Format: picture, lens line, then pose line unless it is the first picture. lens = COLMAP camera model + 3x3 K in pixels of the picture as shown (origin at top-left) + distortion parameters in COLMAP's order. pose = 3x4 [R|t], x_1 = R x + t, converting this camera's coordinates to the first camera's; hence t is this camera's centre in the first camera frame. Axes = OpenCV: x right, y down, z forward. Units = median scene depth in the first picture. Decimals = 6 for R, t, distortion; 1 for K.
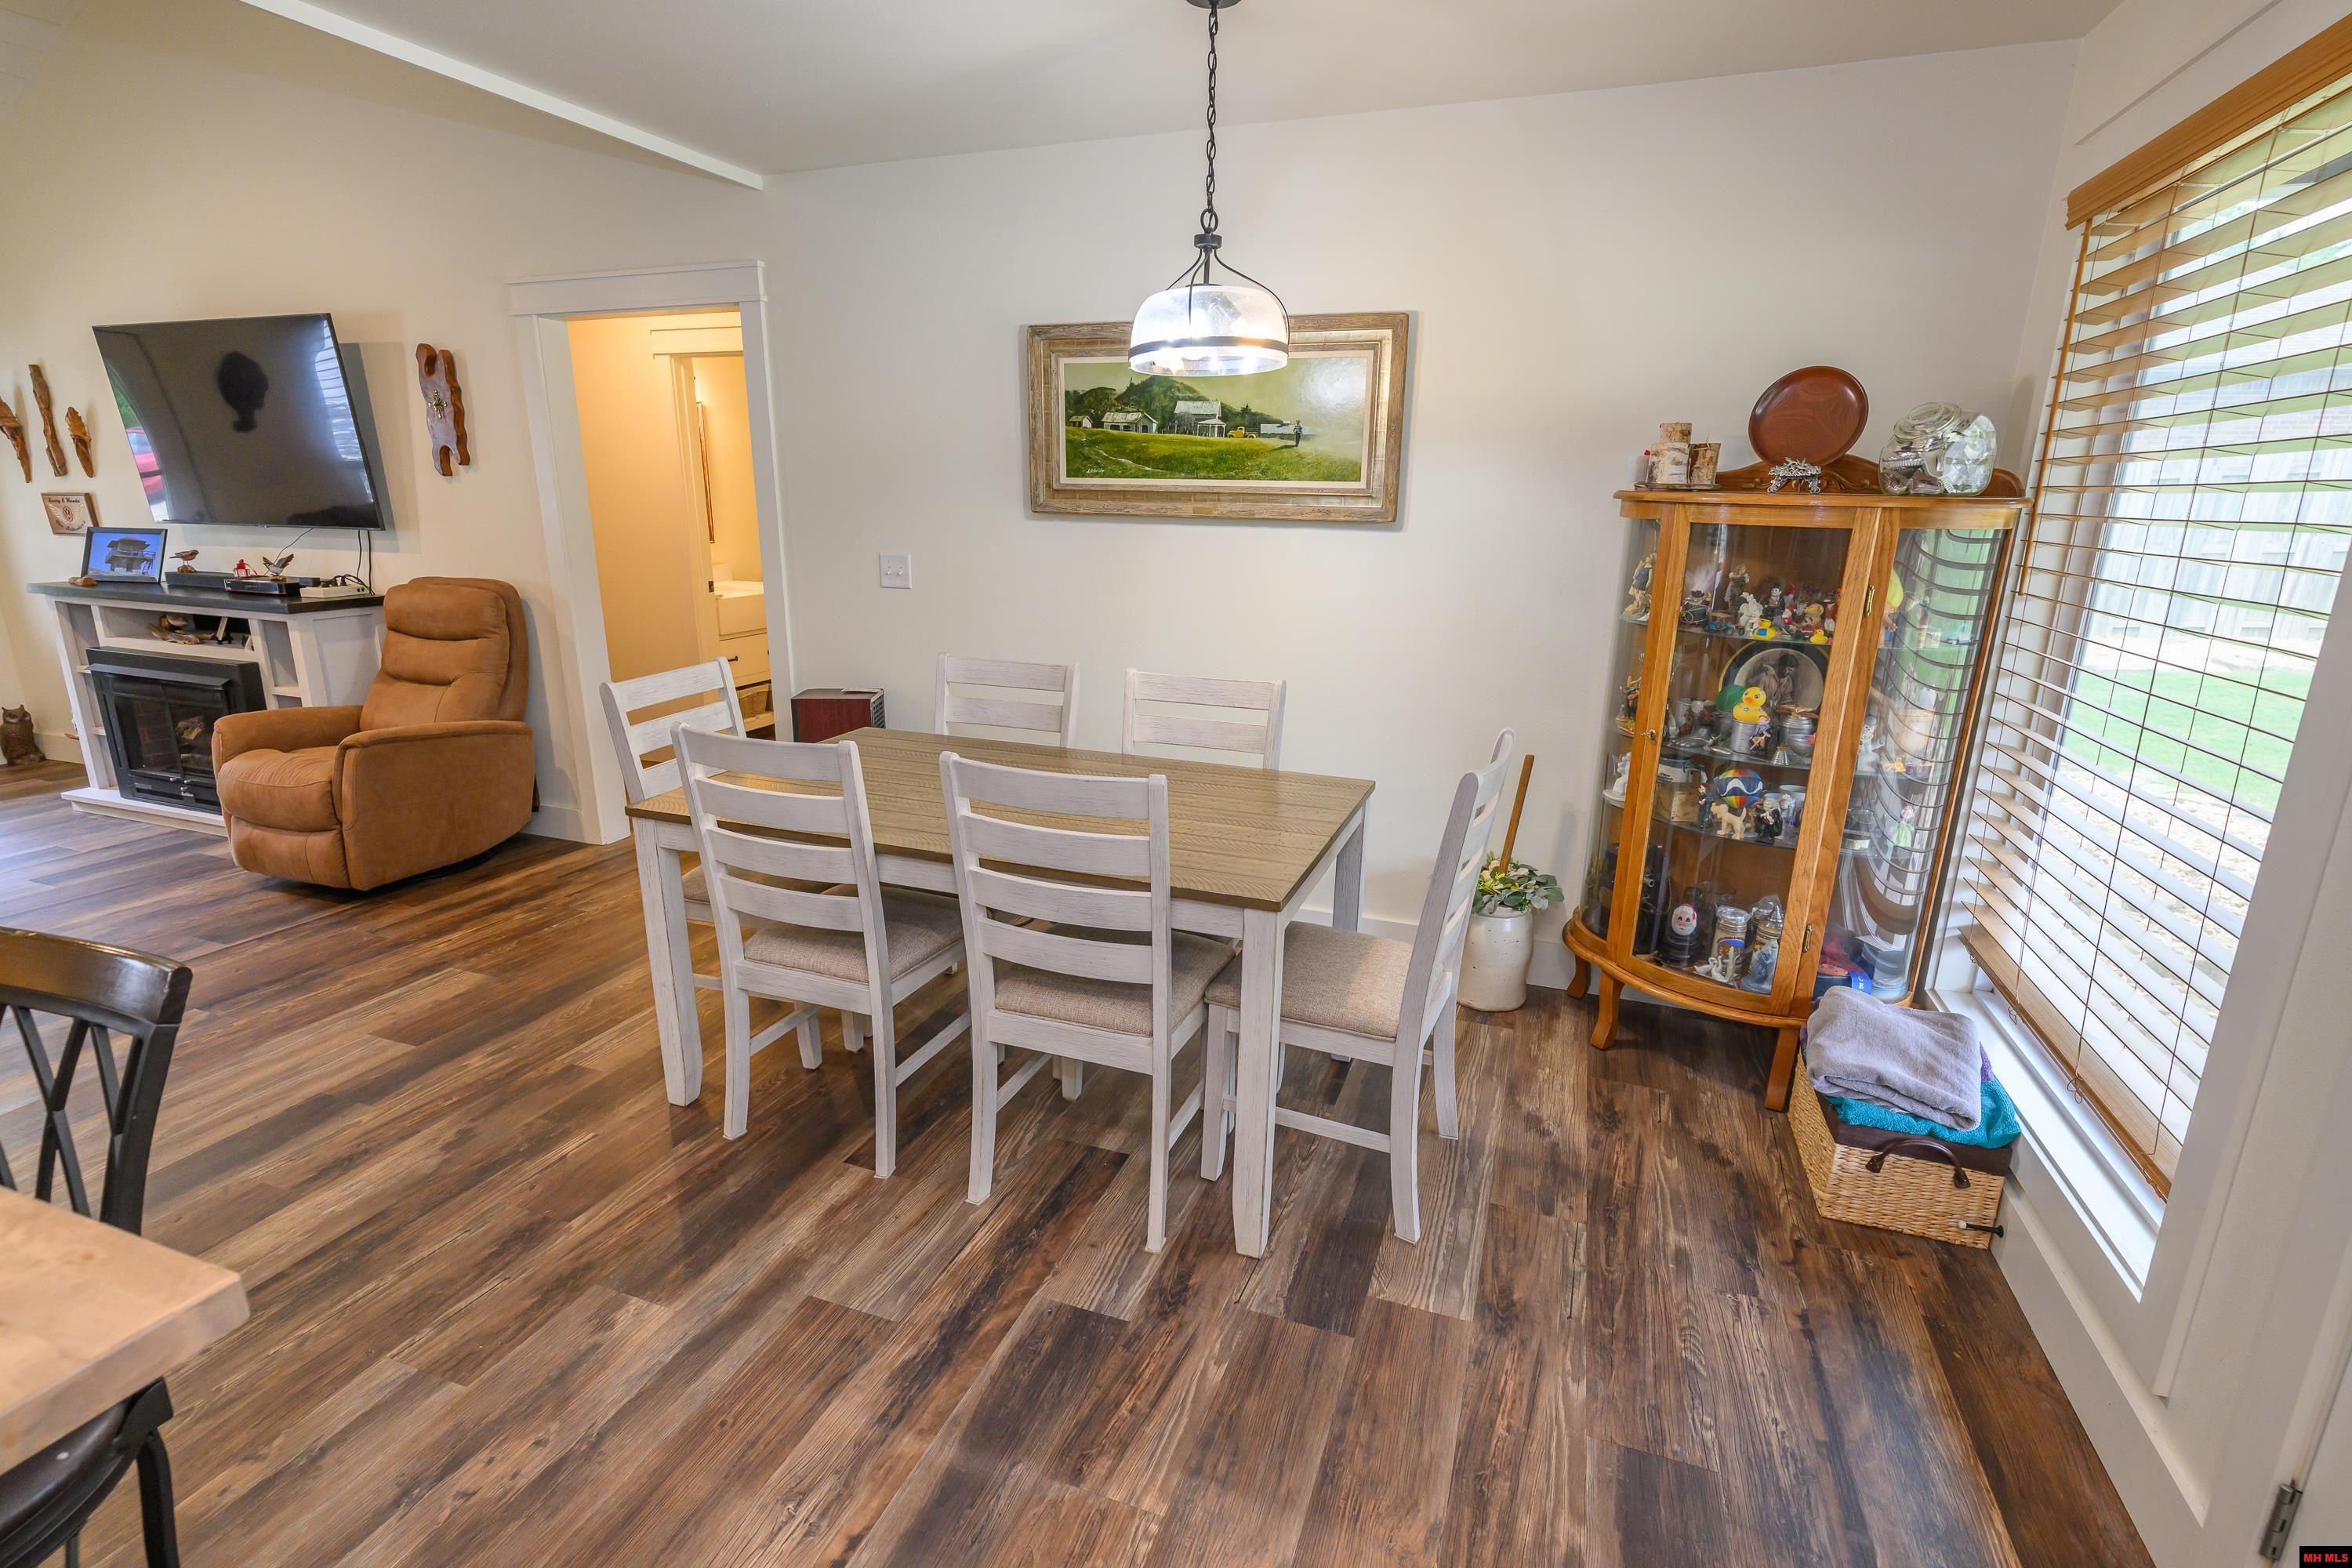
lens RADIAL K [[1106.1, 0, 1176.0], [0, 1106.1, 784.0], [0, 0, 1]] dist [-0.005103, 0.000565]
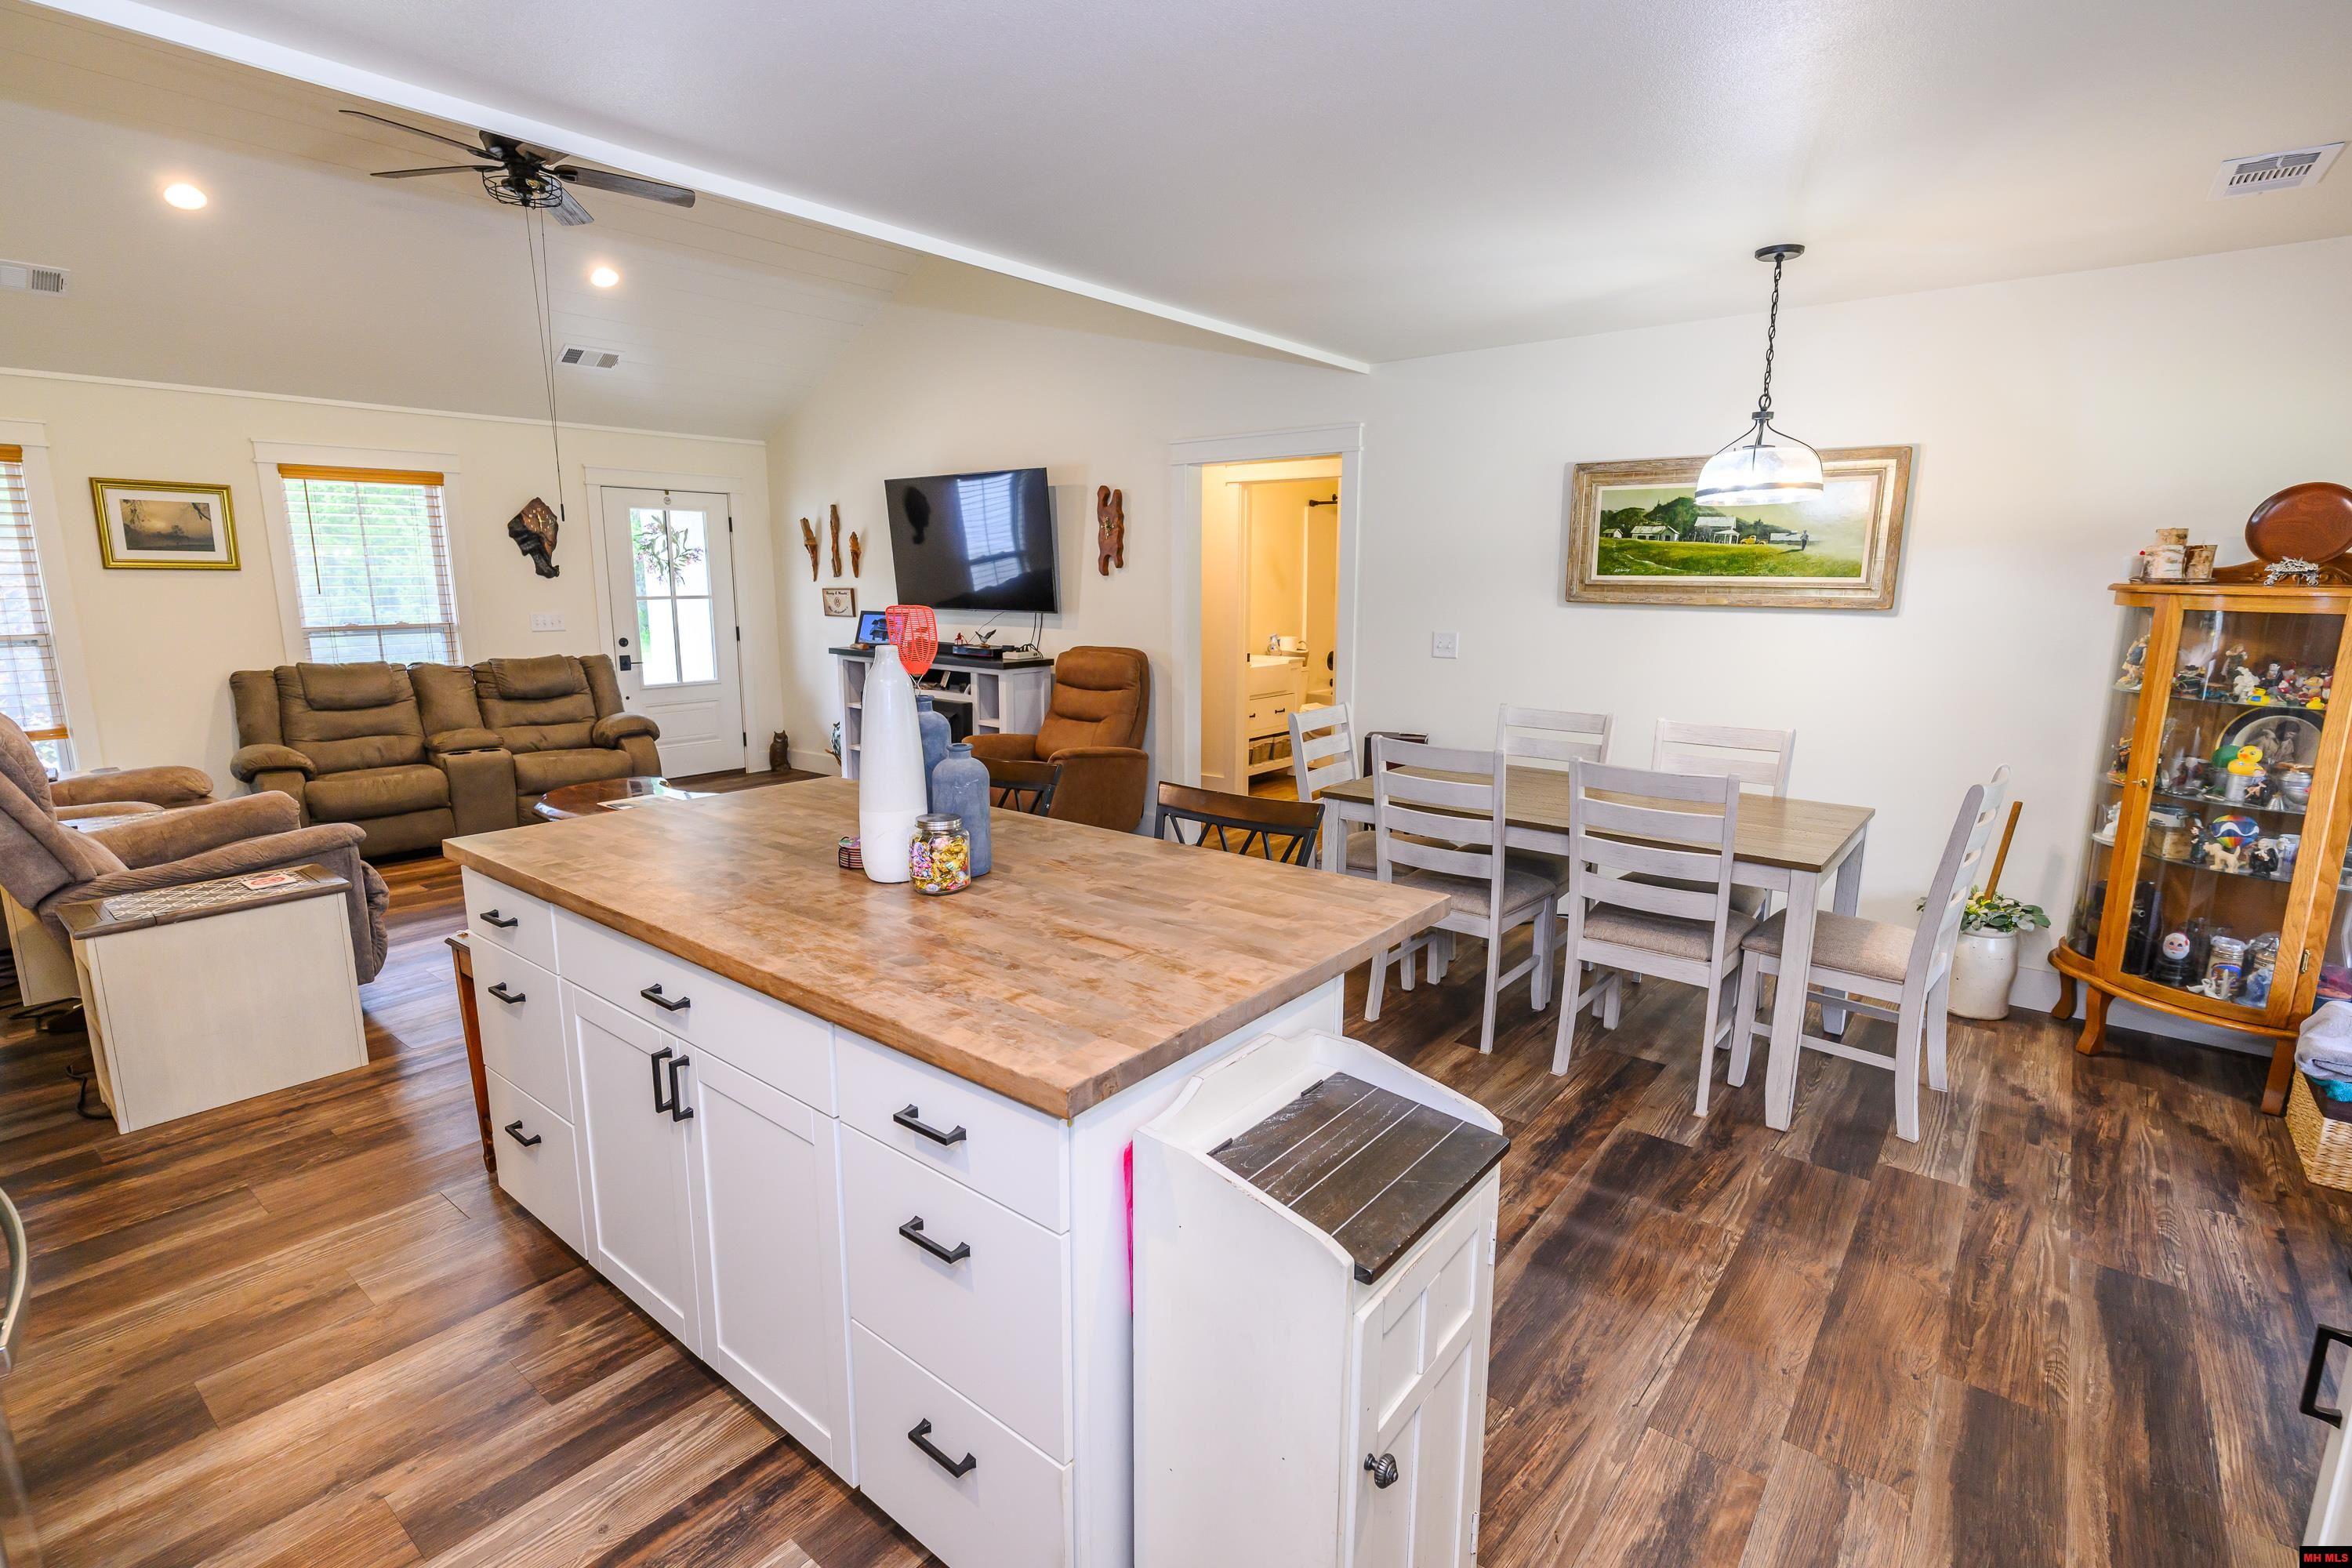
lens RADIAL K [[1110.1, 0, 1163.7], [0, 1110.1, 776.1], [0, 0, 1]] dist [0.001503, 0.000787]
pose [[0.944430, 0.049033, -0.325035, -0.186875], [-0.075010, 0.994870, -0.067870, 0.111828], [0.320040, 0.088479, 0.943263, -0.492940]]
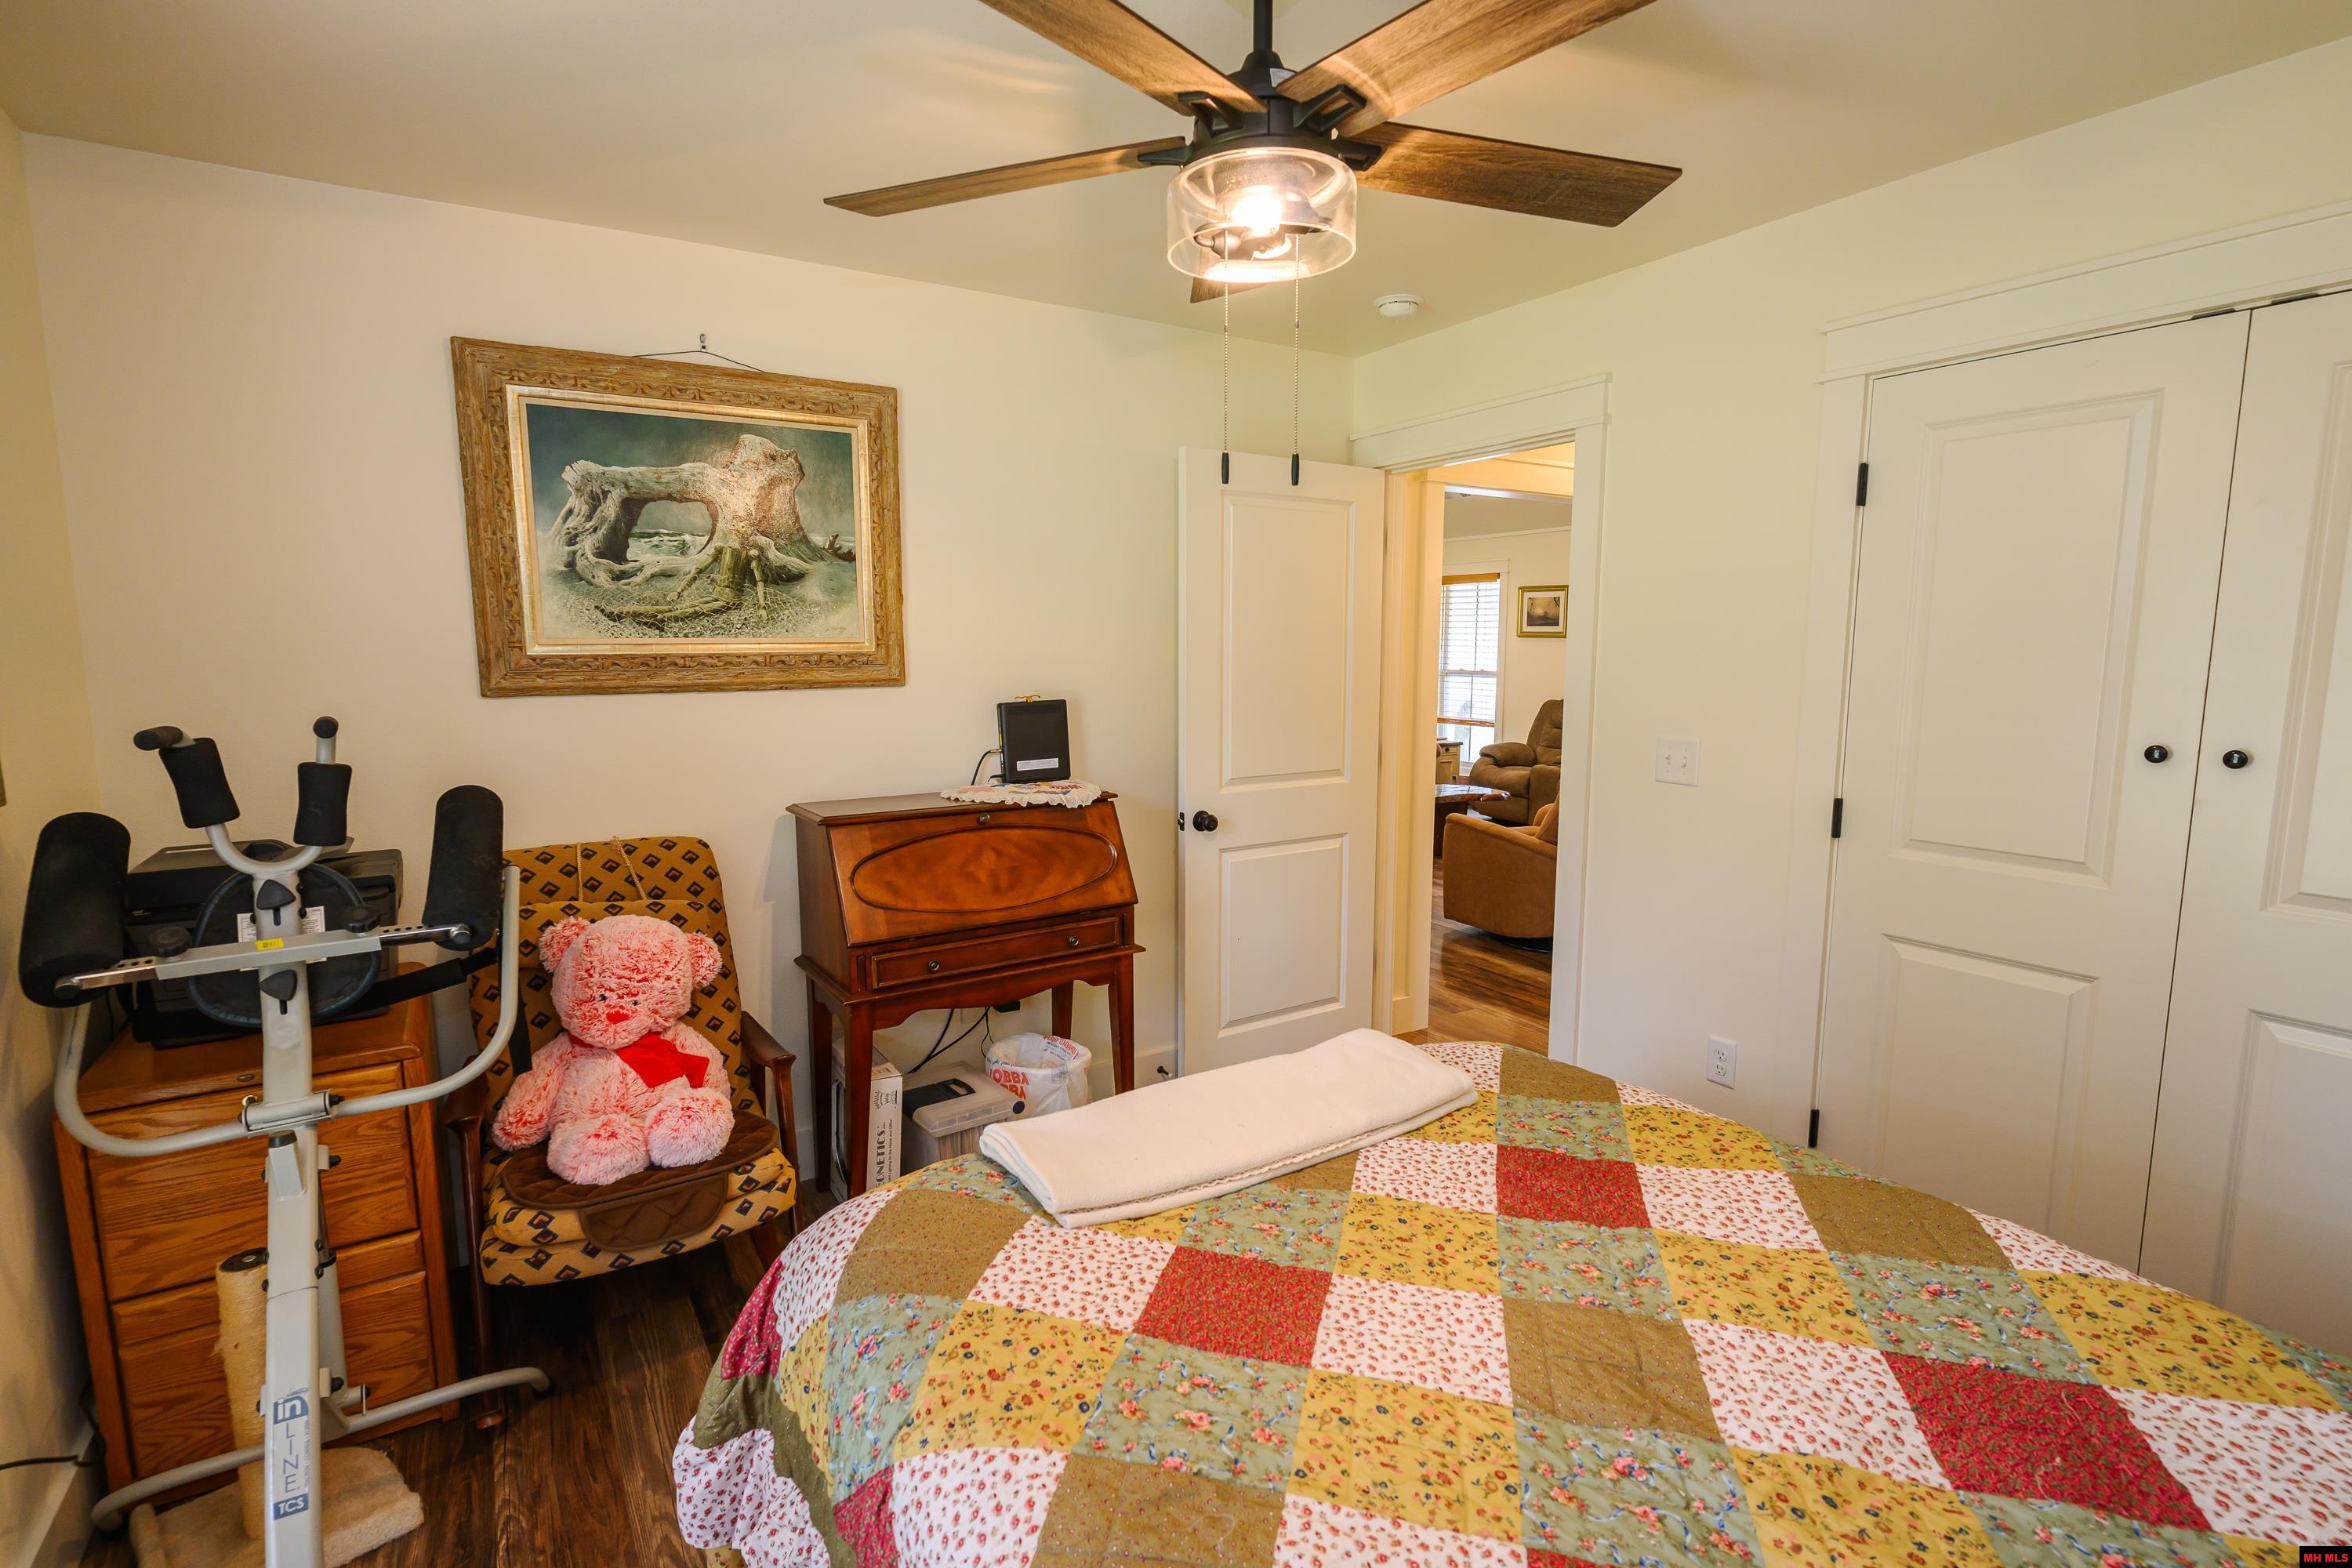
lens RADIAL K [[1124.1, 0, 1176.0], [0, 1124.1, 784.0], [0, 0, 1]] dist [-0.000732, 0.000142]
pose [[-0.612878, 0.095157, -0.784427, 0.931271], [-0.206497, 0.938937, 0.275238, -0.599906], [0.762719, 0.330669, -0.555804, 2.165329]]
